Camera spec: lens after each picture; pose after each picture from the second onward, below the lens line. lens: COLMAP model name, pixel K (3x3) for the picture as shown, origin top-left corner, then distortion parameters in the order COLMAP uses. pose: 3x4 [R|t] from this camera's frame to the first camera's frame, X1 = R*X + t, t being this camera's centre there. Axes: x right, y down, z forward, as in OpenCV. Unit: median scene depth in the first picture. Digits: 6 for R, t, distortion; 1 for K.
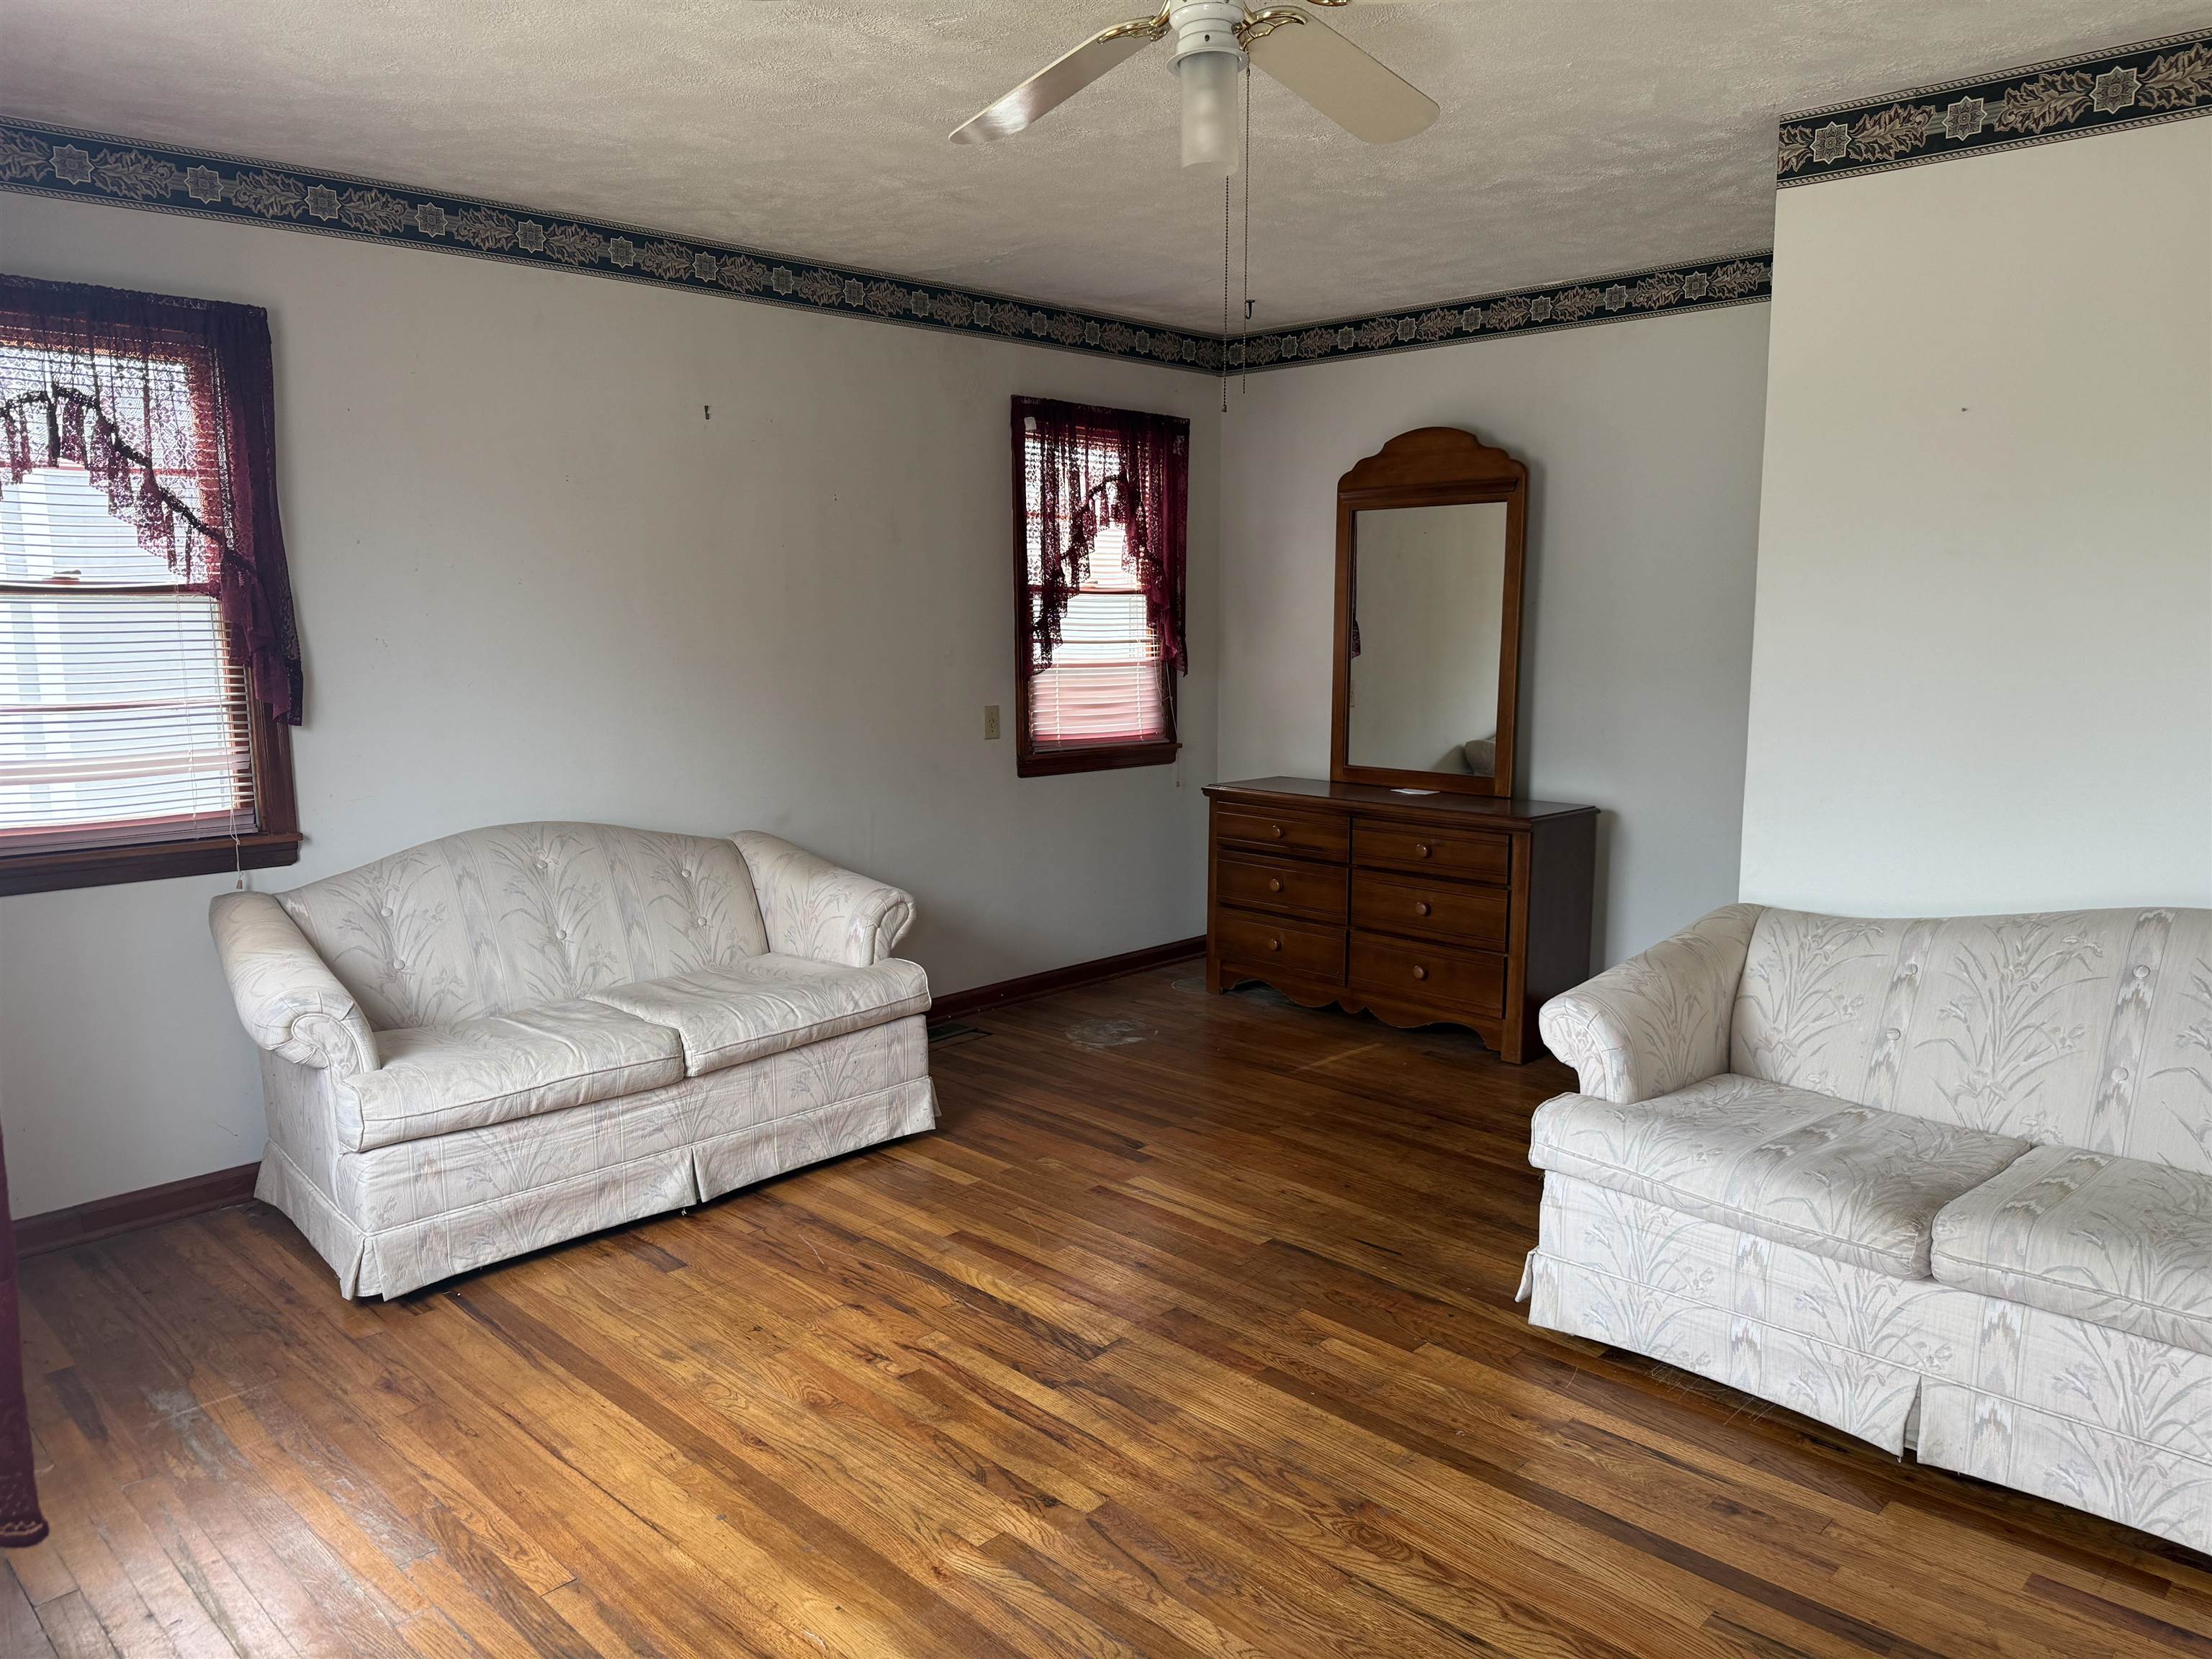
lens RADIAL K [[1548.2, 0, 1106.2], [0, 1548.2, 833.0], [0, 0, 1]] dist [0.004718, 0.001197]
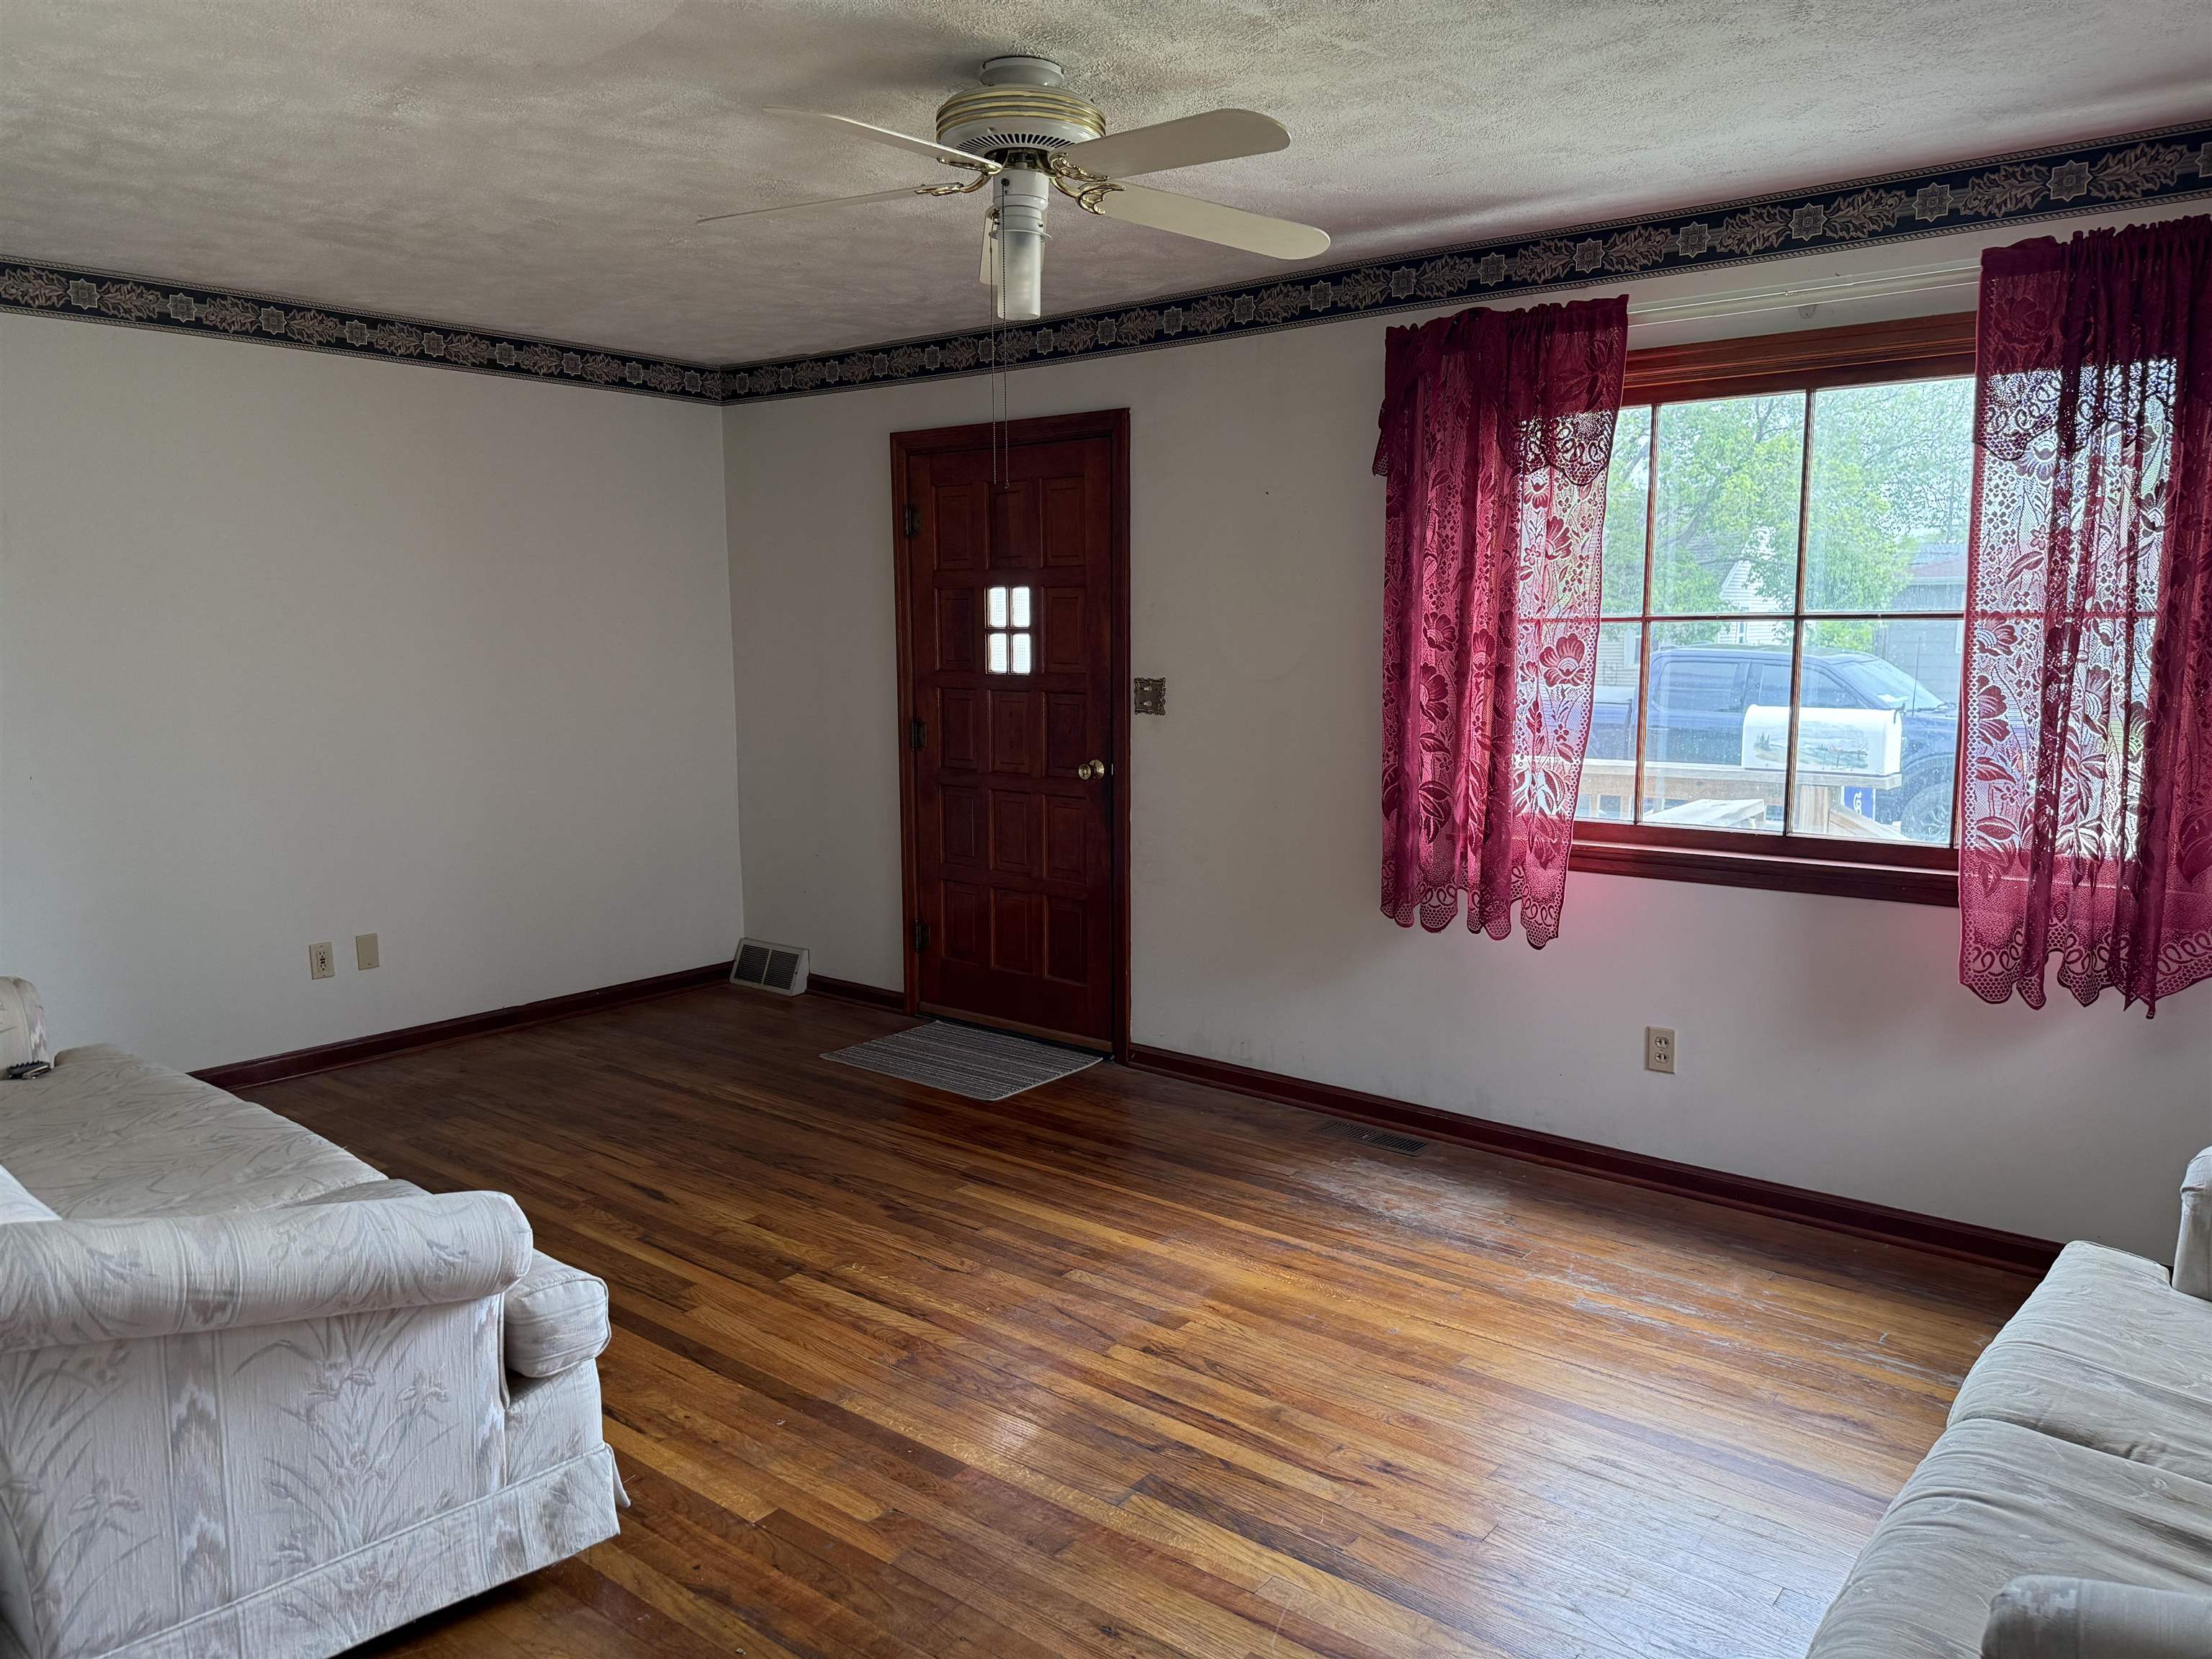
lens RADIAL K [[1548.2, 0, 1105.3], [0, 1548.2, 826.1], [0, 0, 1]] dist [0.004718, 0.001197]
pose [[-0.995003, 0.017752, -0.098253, 0.106808], [-0.010222, 0.960783, 0.277112, -0.302952], [0.099319, 0.276732, -0.955801, 1.948960]]
